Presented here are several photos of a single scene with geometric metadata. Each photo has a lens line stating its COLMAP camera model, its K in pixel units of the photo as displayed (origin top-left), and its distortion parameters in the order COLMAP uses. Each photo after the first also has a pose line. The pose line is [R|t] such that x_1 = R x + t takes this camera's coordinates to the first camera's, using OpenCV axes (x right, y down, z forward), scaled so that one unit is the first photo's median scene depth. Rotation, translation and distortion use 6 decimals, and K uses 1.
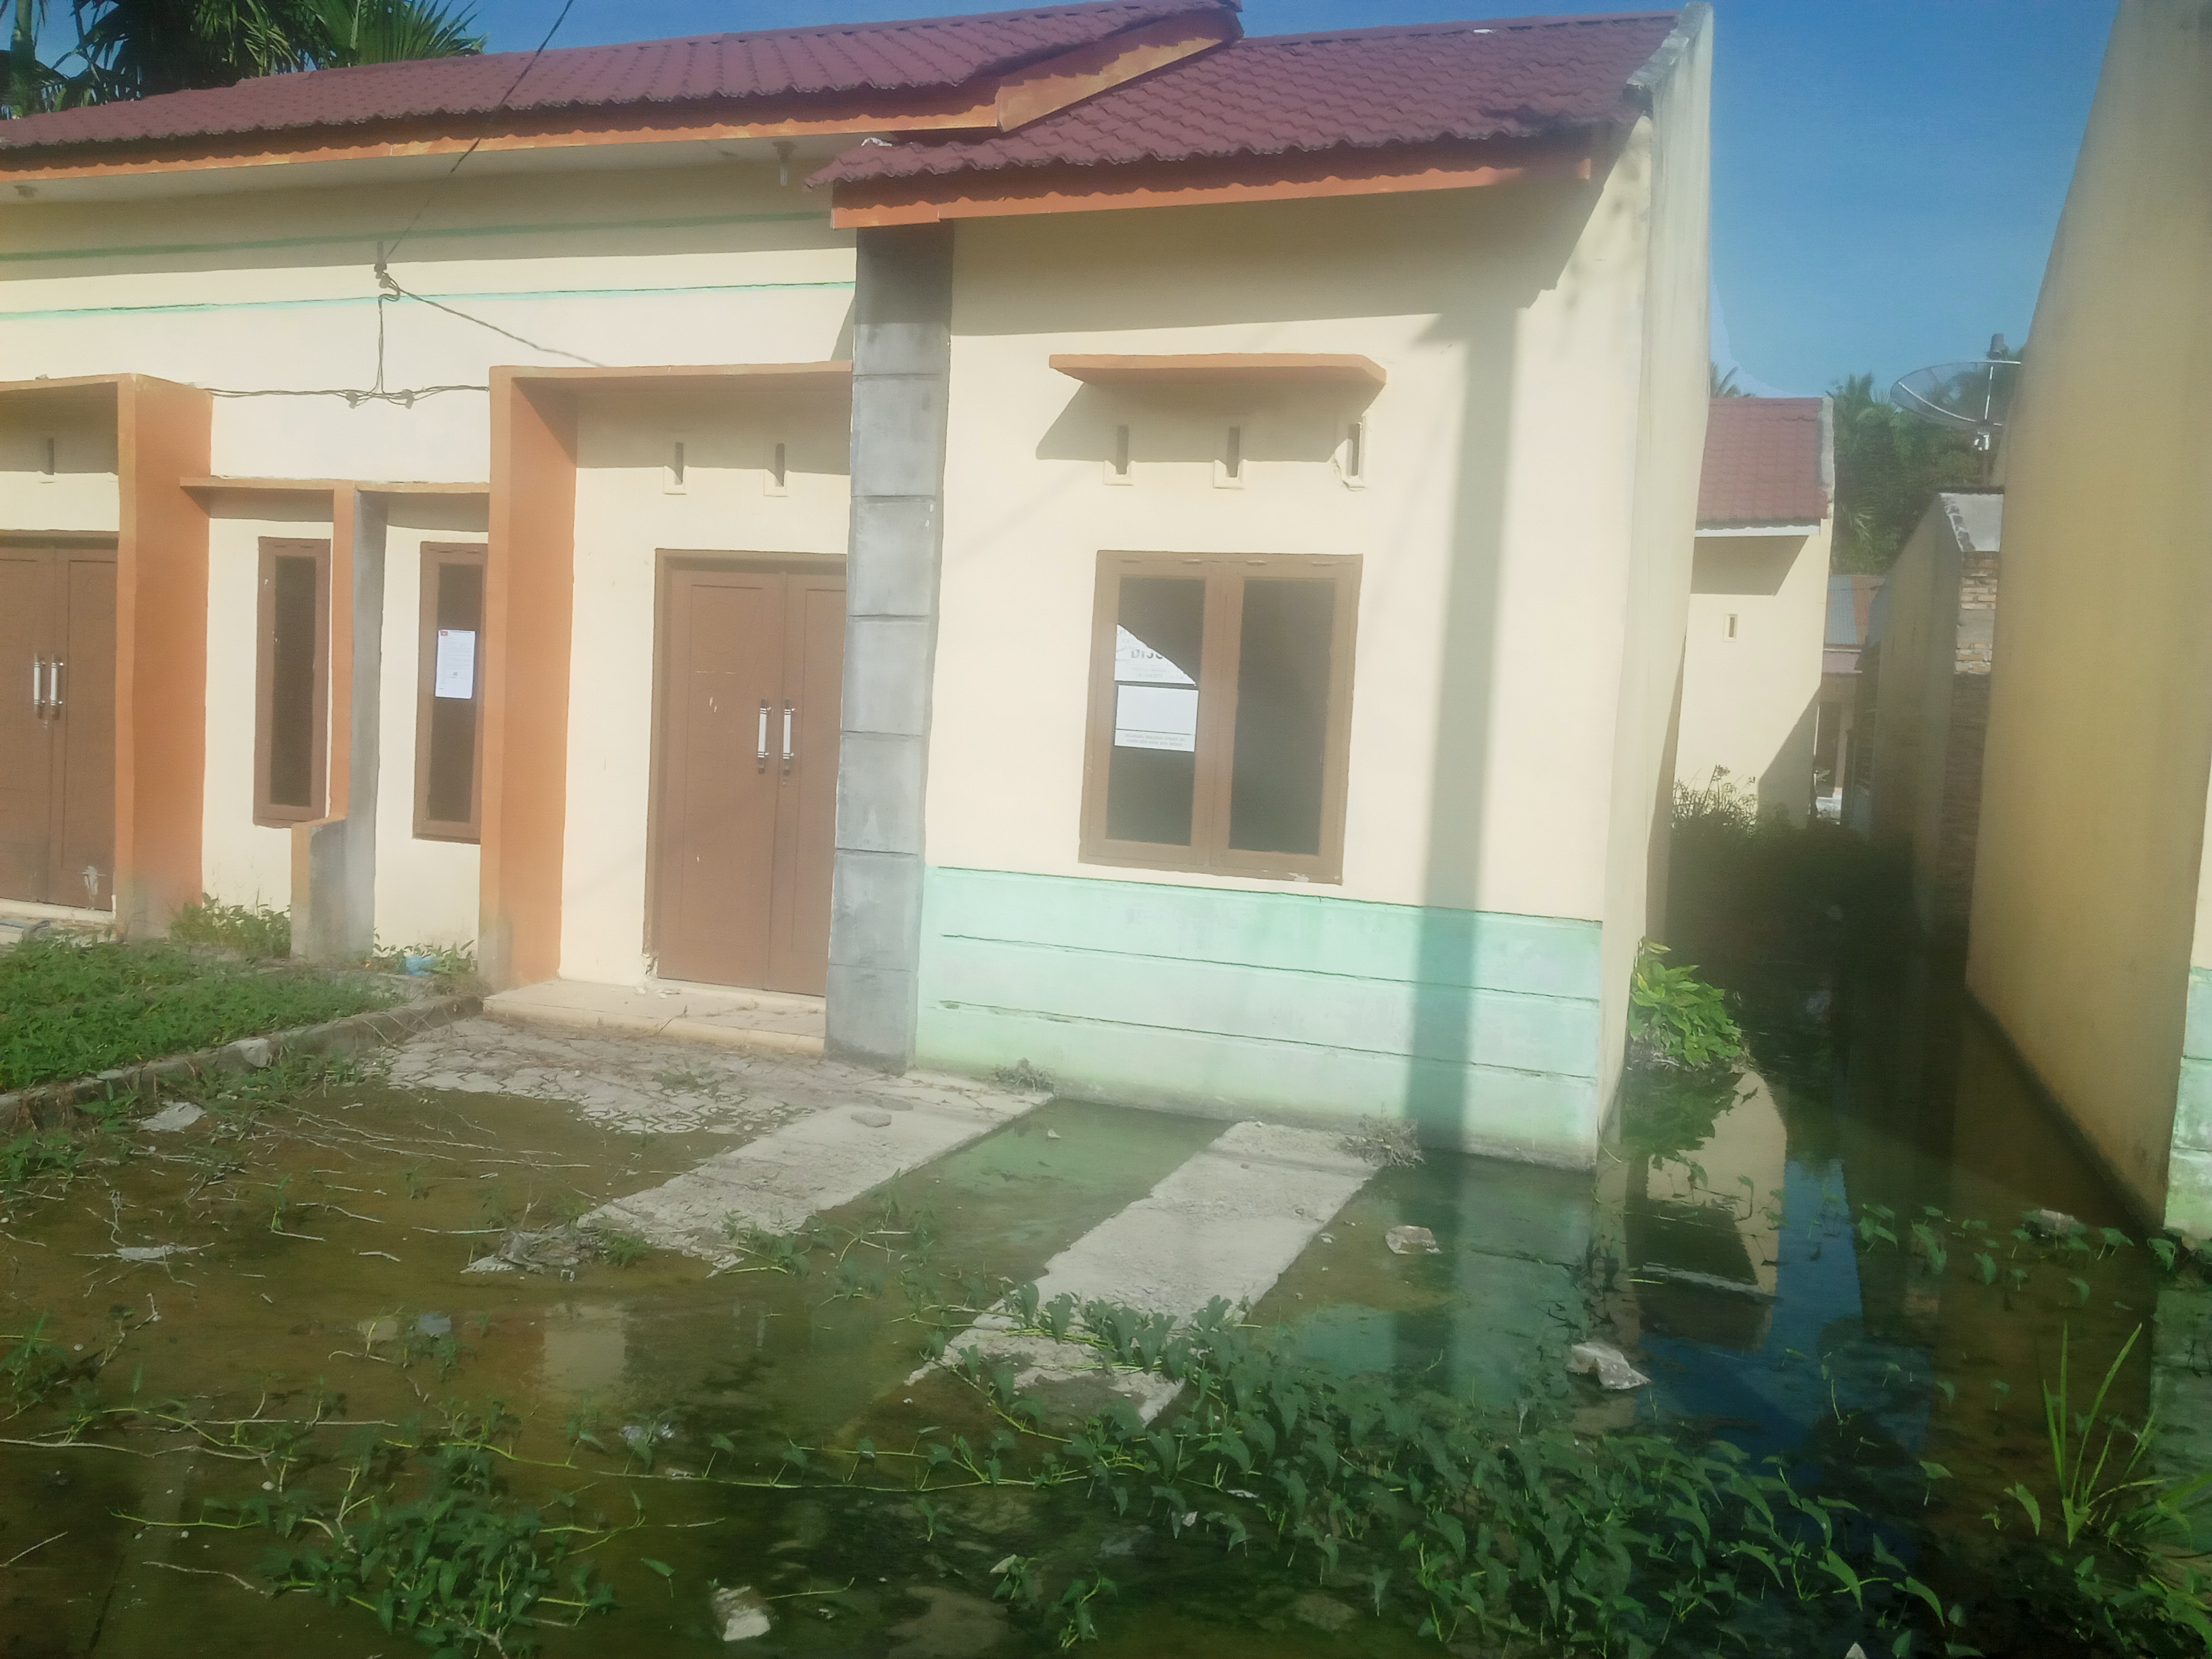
lens RADIAL K [[1798.3, 0, 1106.0], [0, 1798.3, 829.5], [0, 0, 1]] dist [0.121862, -0.172079]
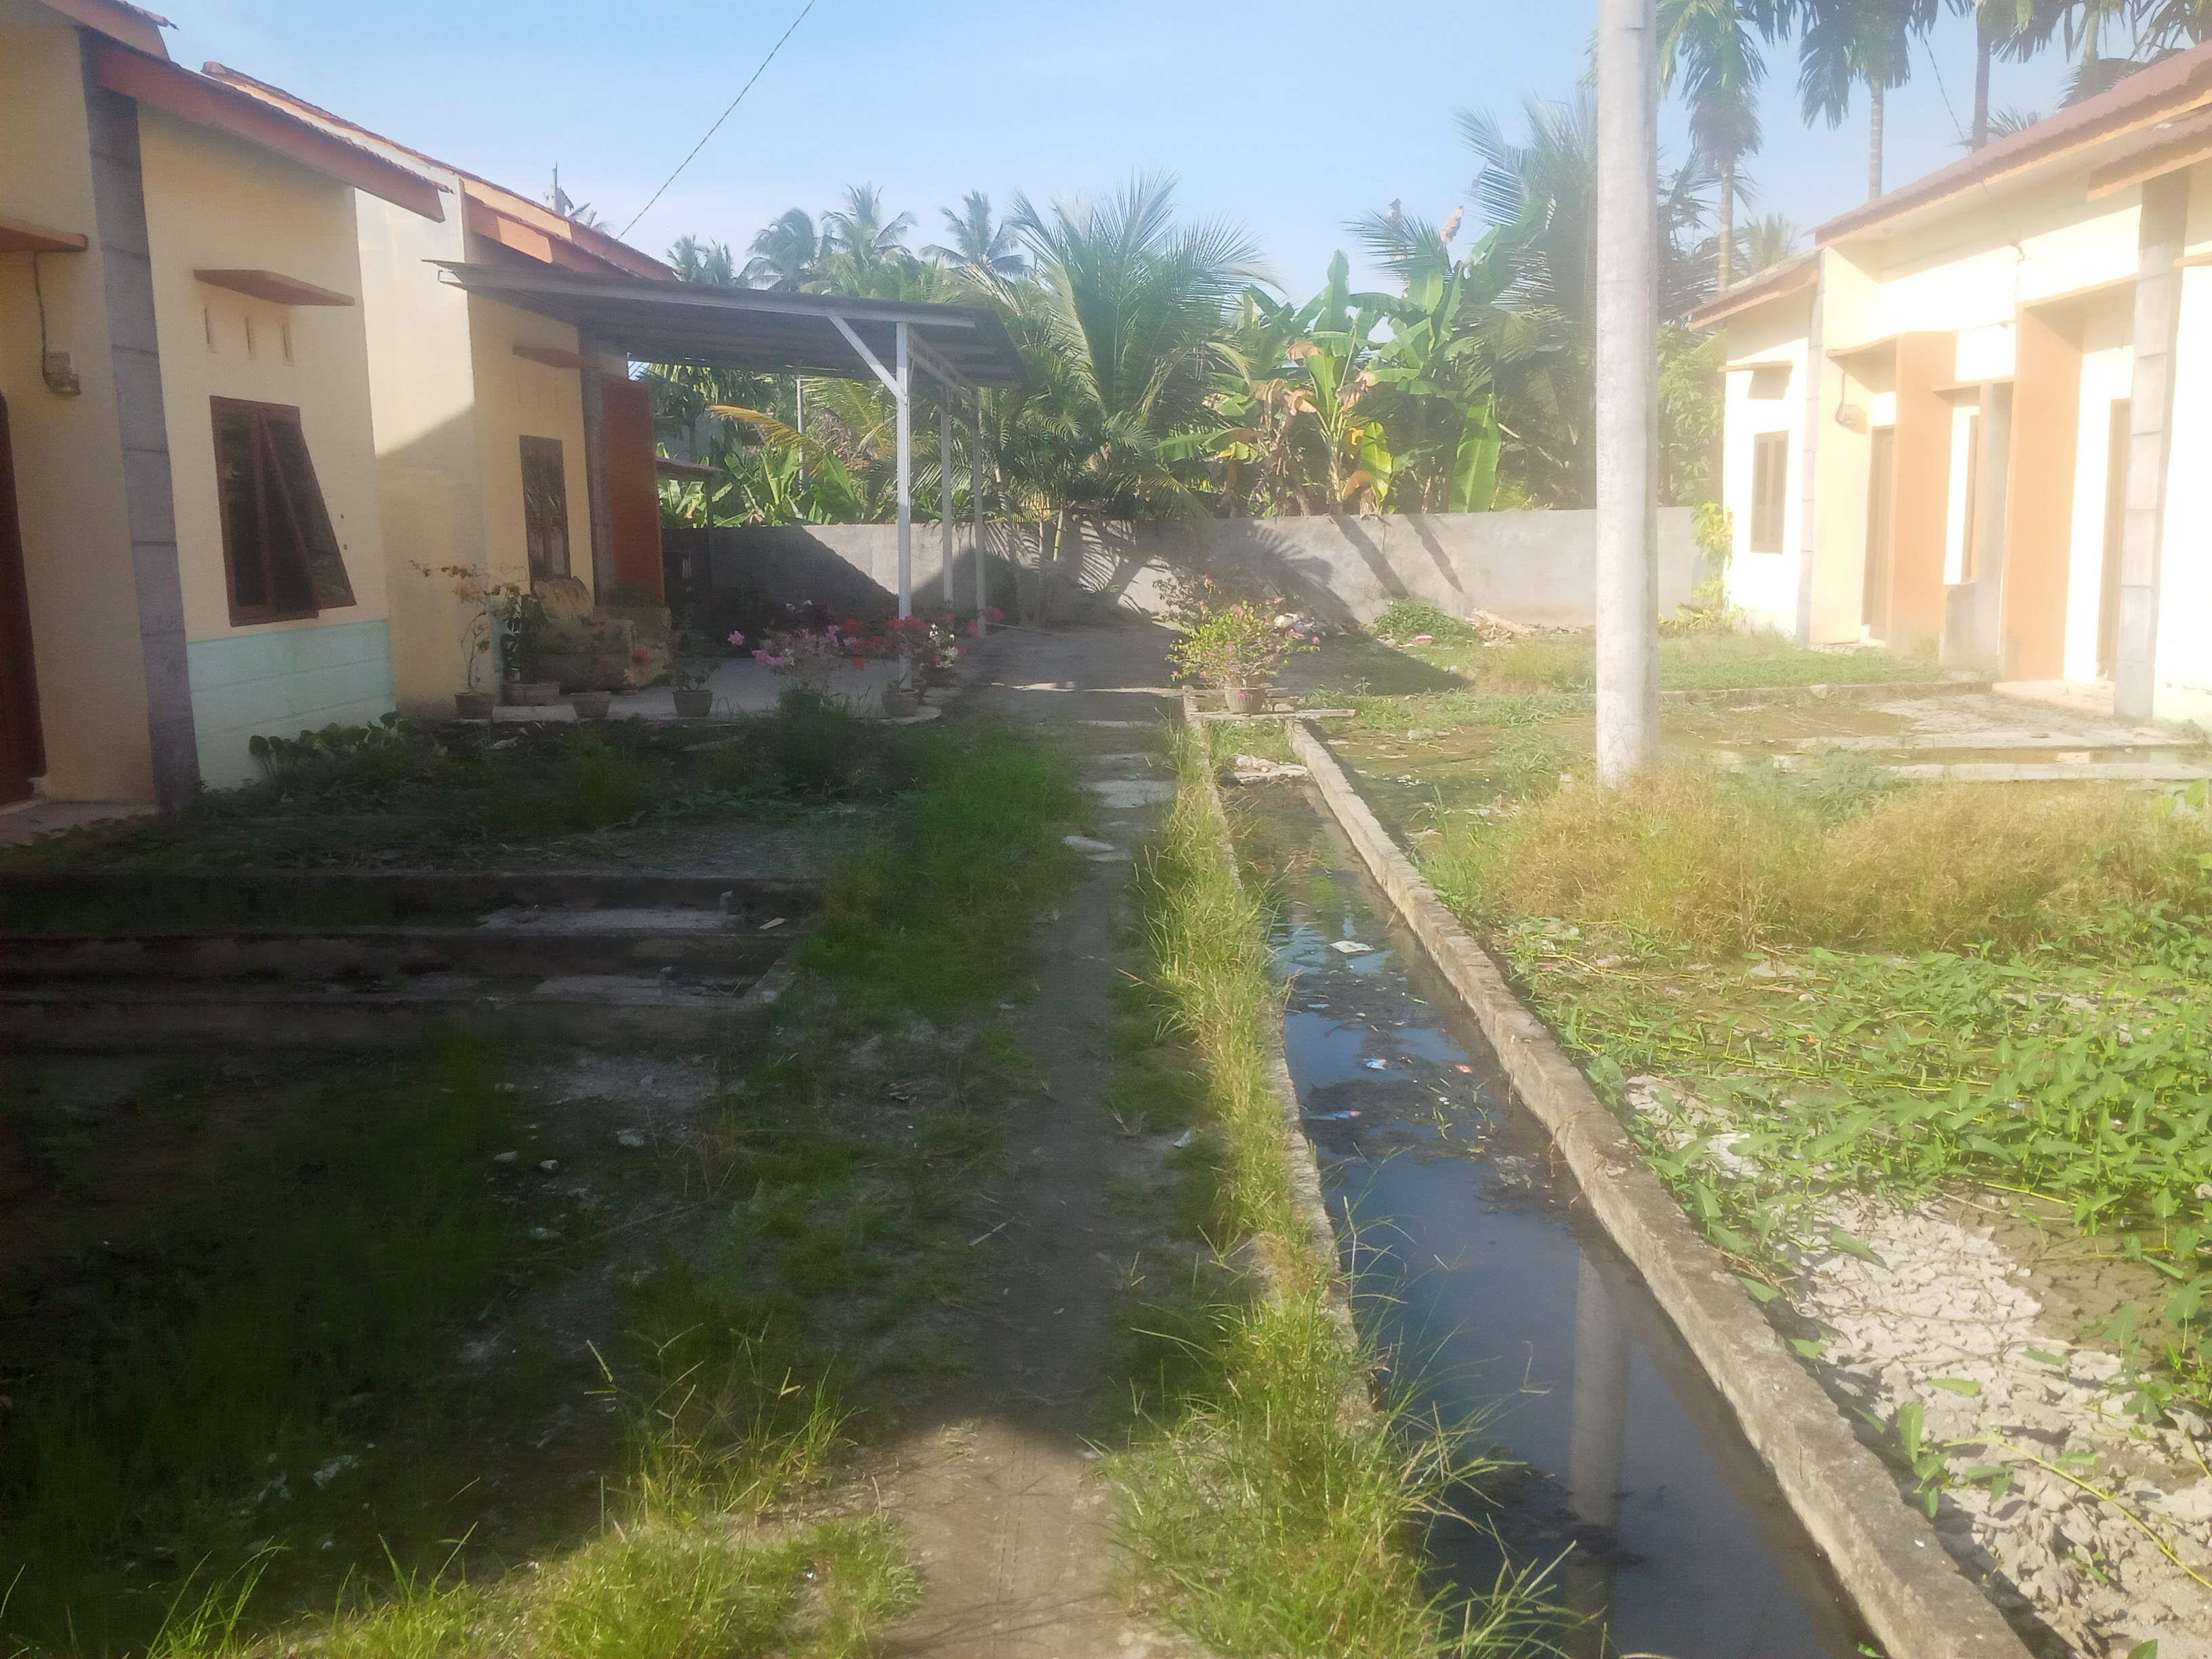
lens RADIAL K [[1798.3, 0, 1106.0], [0, 1798.3, 829.5], [0, 0, 1]] dist [0.121862, -0.172079]
pose [[0.339555, 0.107005, -0.934480, 1.009247], [-0.037132, 0.994258, 0.100358, 0.088940], [0.939853, 0.000622, 0.341579, -0.365803]]
